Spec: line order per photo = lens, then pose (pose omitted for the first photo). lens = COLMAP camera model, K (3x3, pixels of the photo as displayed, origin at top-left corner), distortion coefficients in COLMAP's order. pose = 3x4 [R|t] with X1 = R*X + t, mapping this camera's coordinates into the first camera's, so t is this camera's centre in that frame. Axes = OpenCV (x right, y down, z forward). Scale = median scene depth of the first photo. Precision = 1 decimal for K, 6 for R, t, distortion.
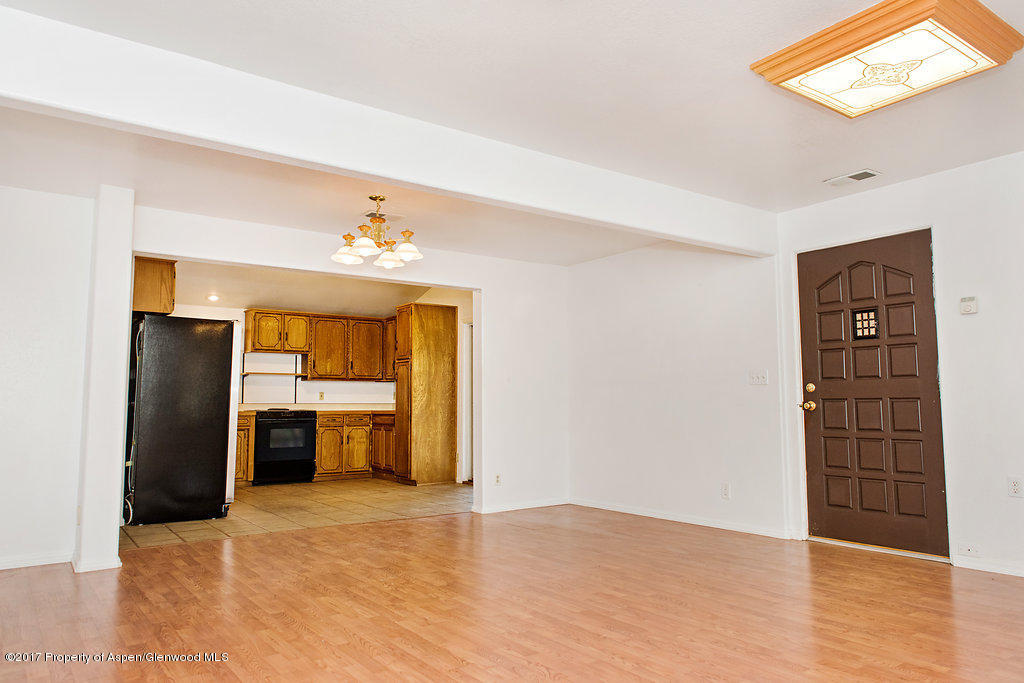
lens RADIAL K [[686.6, 0, 512.0], [0, 686.6, 341.5], [0, 0, 1]] dist [0.002350, 0.001102]
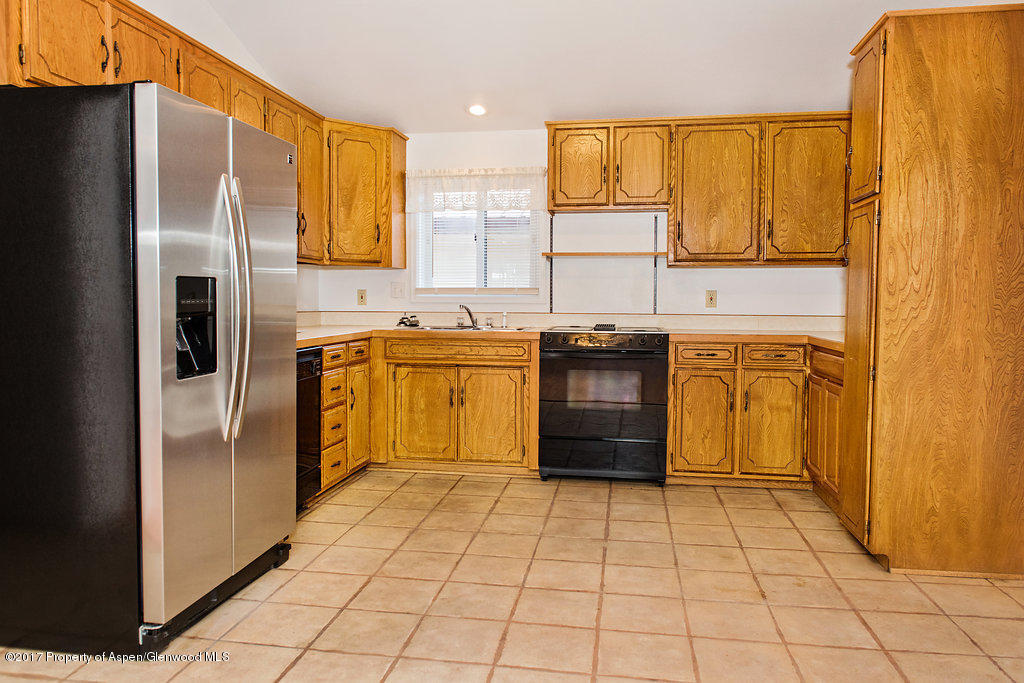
lens RADIAL K [[722.1, 0, 513.9], [0, 722.1, 337.2], [0, 0, 1]] dist [-0.000344, 0.000179]
pose [[0.705484, 0.047881, -0.707107, -0.023097], [0.058340, 0.990406, 0.125270, 0.039622], [0.706321, -0.129629, 0.695922, 0.619981]]
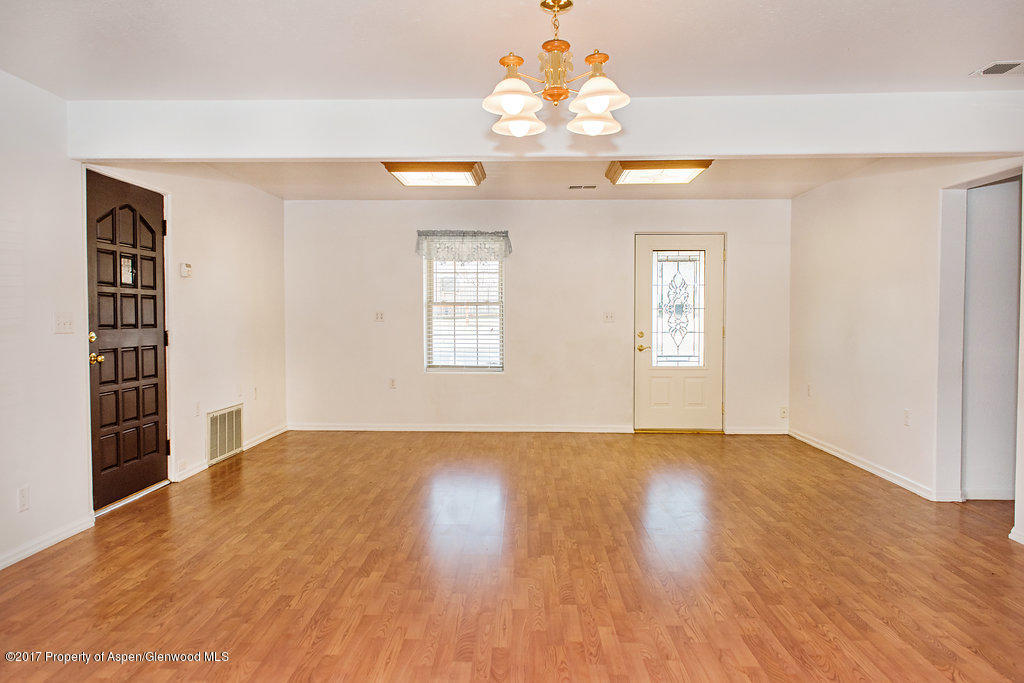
lens RADIAL K [[705.0, 0, 502.6], [0, 705.0, 340.1], [0, 0, 1]] dist [0.000245, 0.001543]
pose [[-0.781984, -0.016866, 0.623070, -0.272932], [-0.055546, 0.997542, -0.042711, 0.045071], [-0.620818, -0.068009, -0.780999, 0.763640]]
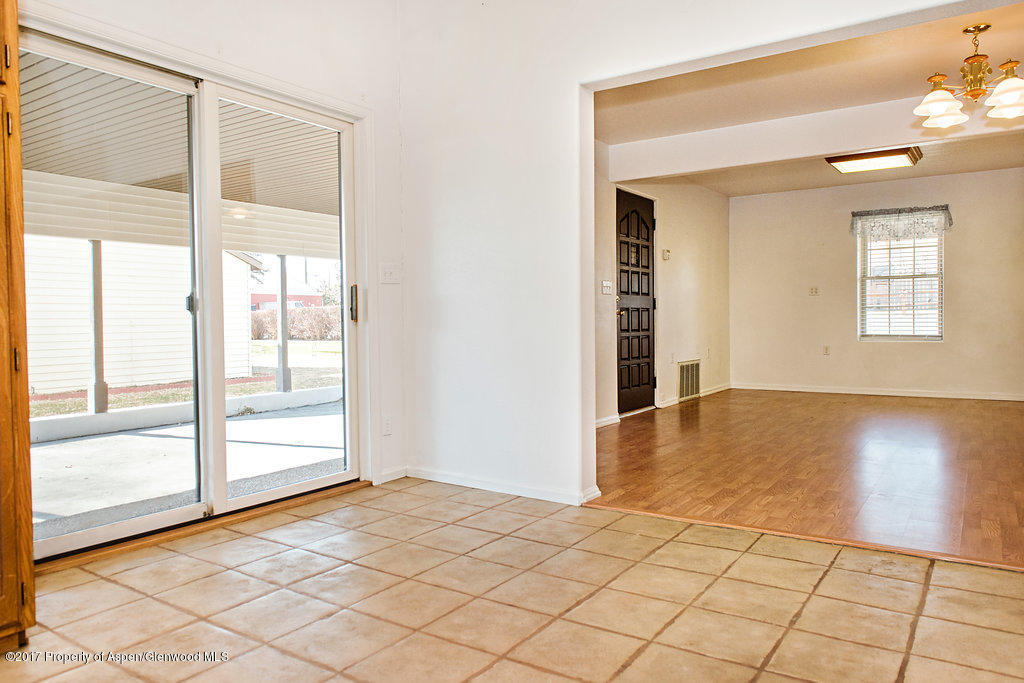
lens RADIAL K [[705.0, 0, 502.6], [0, 705.0, 340.1], [0, 0, 1]] dist [0.000245, 0.001543]
pose [[-0.323707, -0.019423, 0.945958, -0.405204], [-0.074751, 0.997189, -0.005105, 0.092927], [-0.943200, -0.072364, -0.324249, 0.906437]]
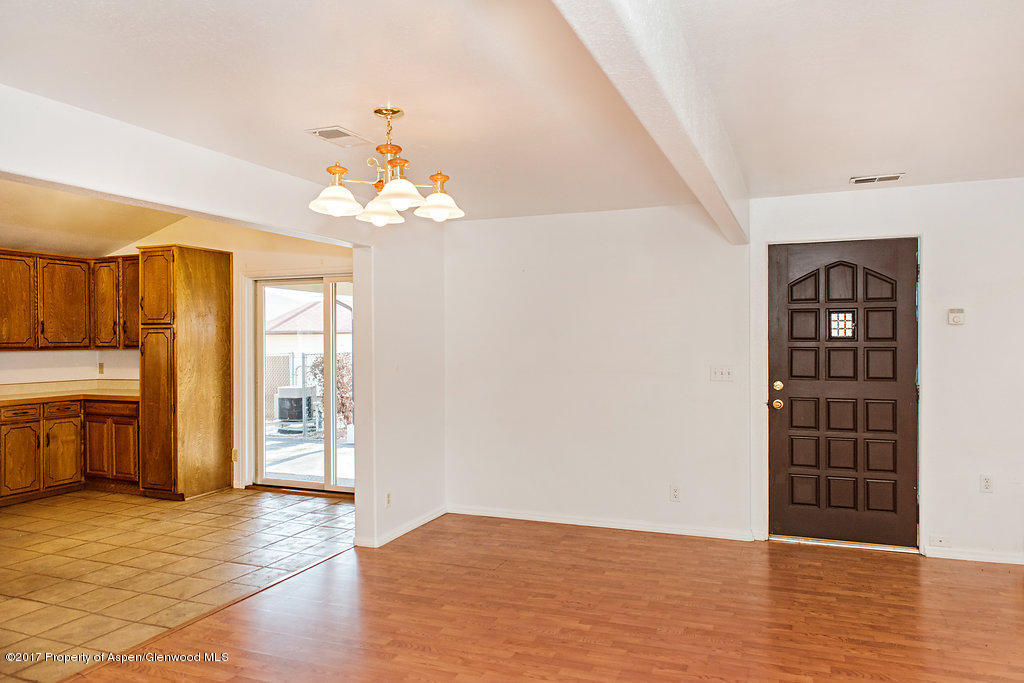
lens RADIAL K [[686.6, 0, 512.0], [0, 686.6, 341.5], [0, 0, 1]] dist [0.002350, 0.001102]
pose [[0.846185, 0.002239, 0.532885, -0.226677], [-0.050401, 0.995845, 0.075849, -0.028060], [-0.530501, -0.091040, 0.842781, 0.216186]]
